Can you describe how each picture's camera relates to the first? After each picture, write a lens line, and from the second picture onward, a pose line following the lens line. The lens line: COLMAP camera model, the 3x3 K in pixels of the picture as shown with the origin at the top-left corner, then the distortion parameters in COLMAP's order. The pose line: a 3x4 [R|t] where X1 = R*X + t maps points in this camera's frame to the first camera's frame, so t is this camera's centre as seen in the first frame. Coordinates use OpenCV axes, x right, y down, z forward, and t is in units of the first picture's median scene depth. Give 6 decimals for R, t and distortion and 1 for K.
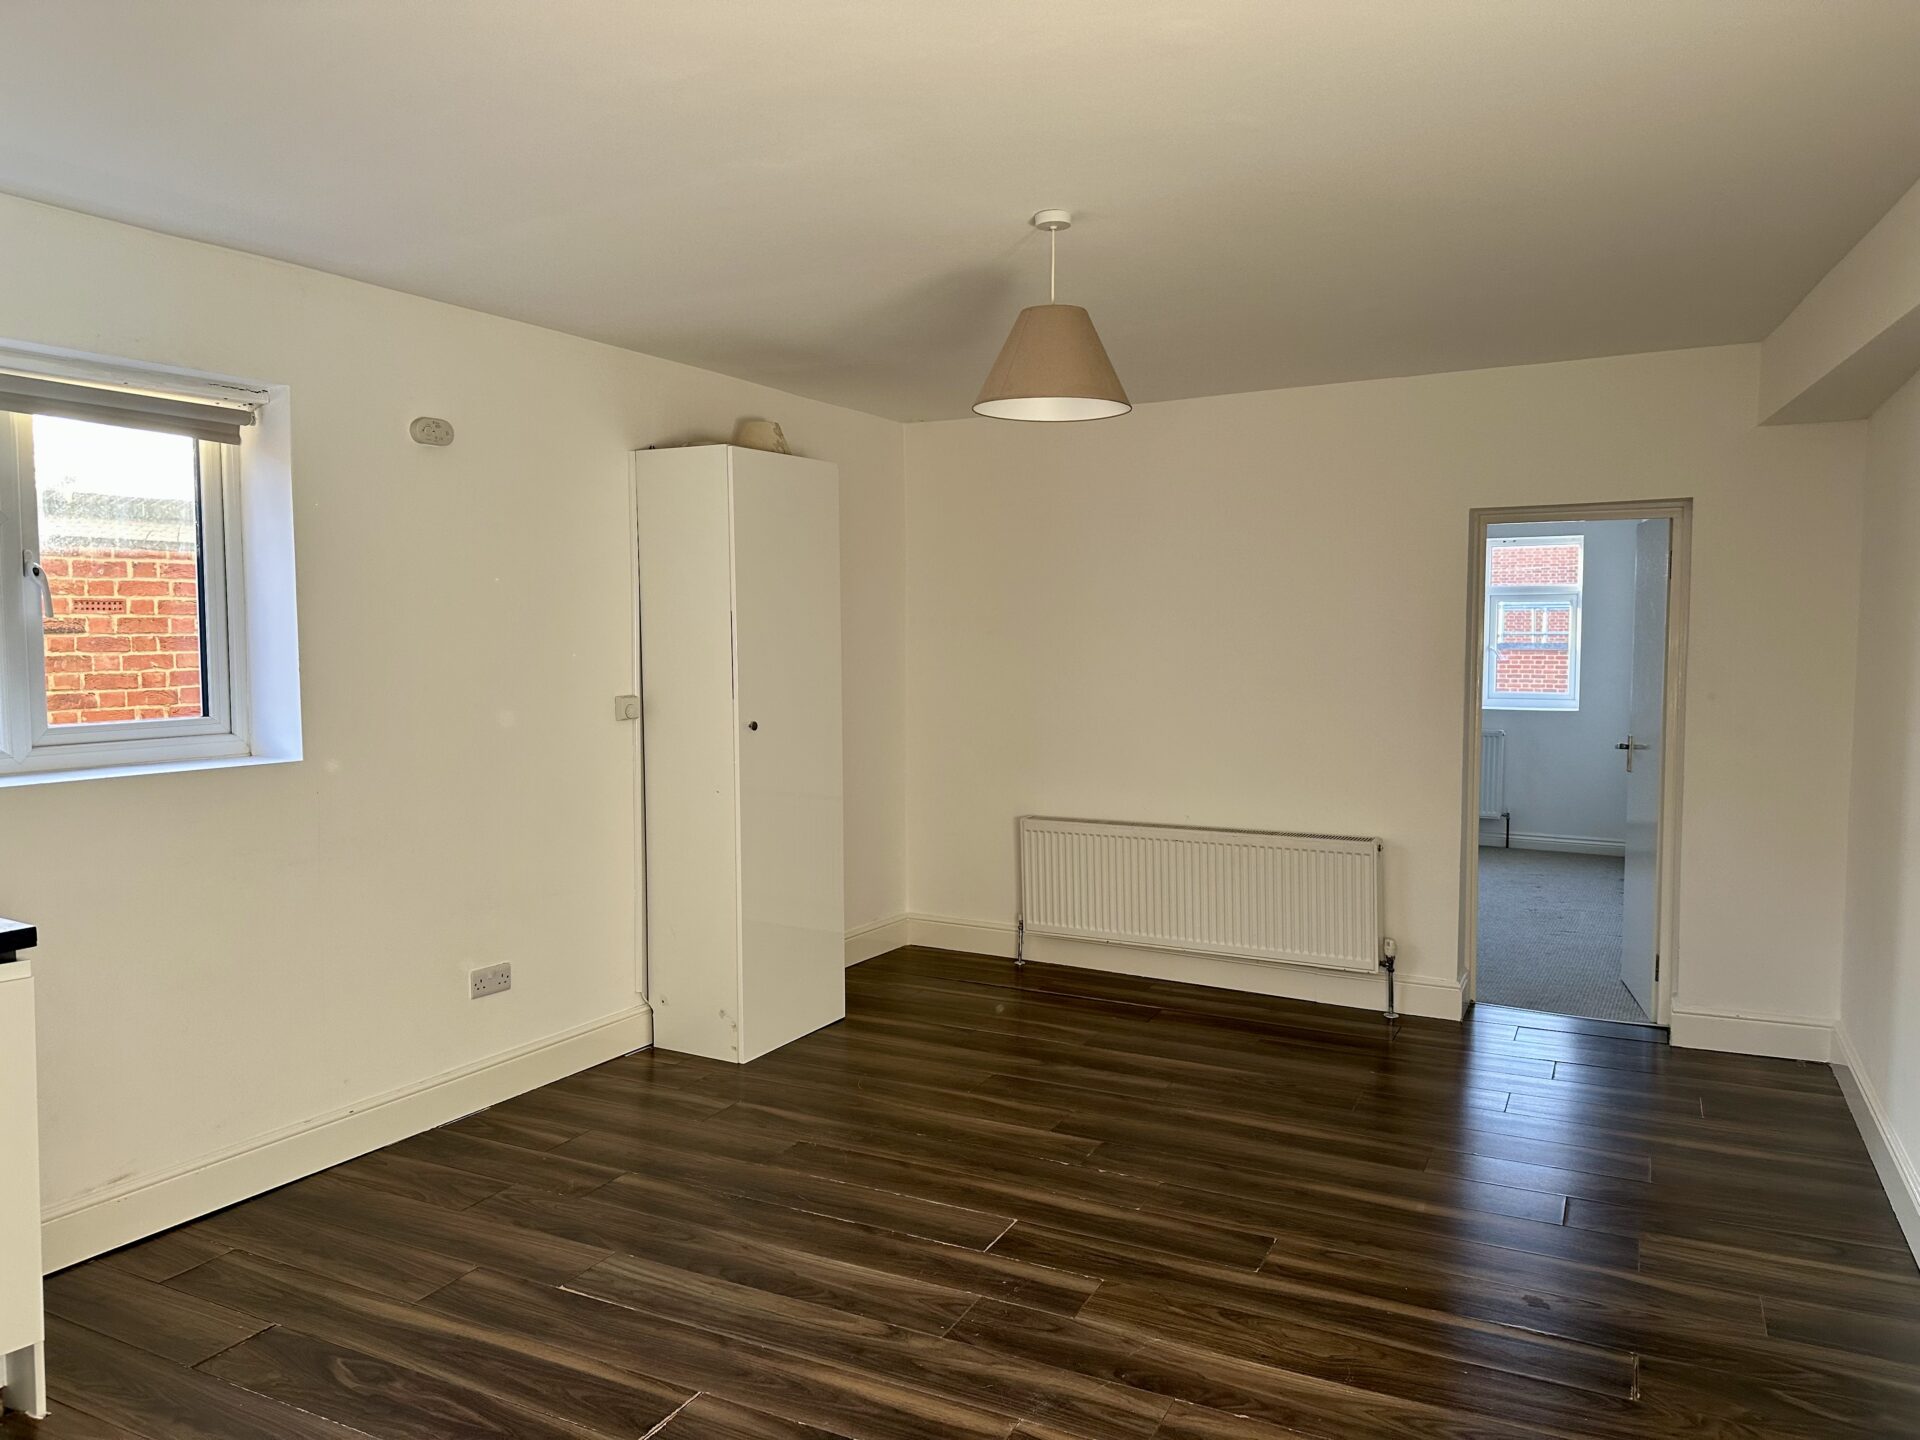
lens RADIAL K [[1371.4, 0, 960.0], [0, 1371.4, 720.0], [0, 0, 1]] dist [-0.003559, -0.000838]
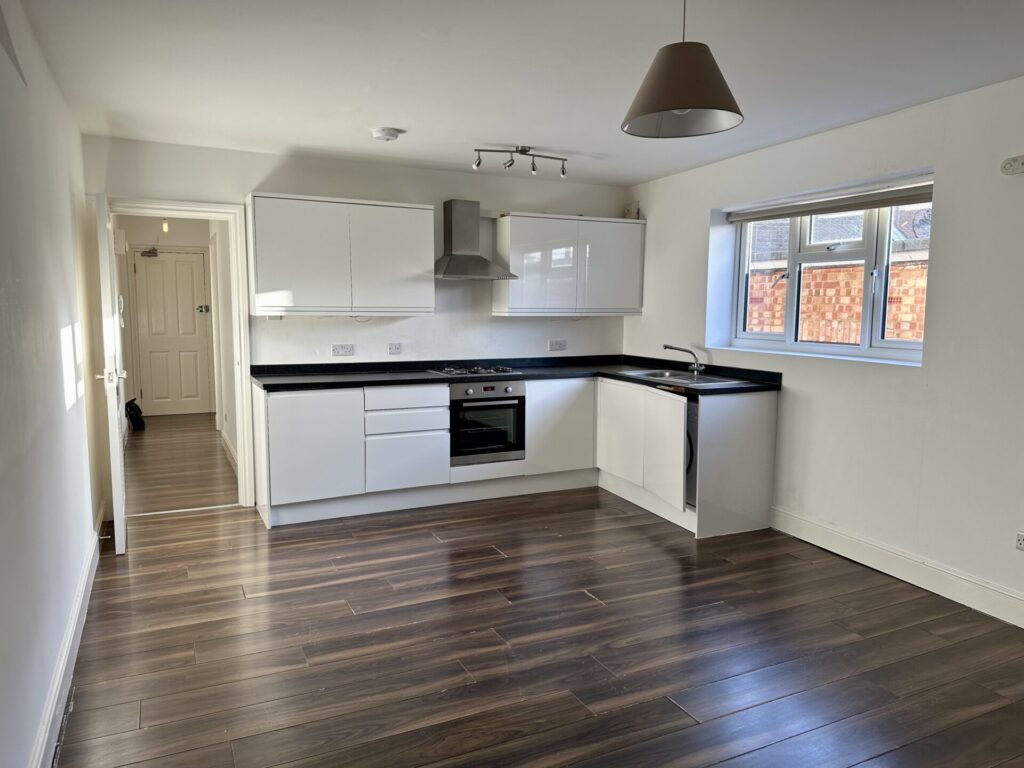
lens RADIAL K [[731.4, 0, 512.0], [0, 731.4, 384.0], [0, 0, 1]] dist [-0.003559, -0.000838]
pose [[-0.626184, 0.080144, -0.775545, 0.811892], [-0.057693, 0.987213, 0.148599, -0.078600], [0.777538, 0.137794, -0.613553, 1.454830]]
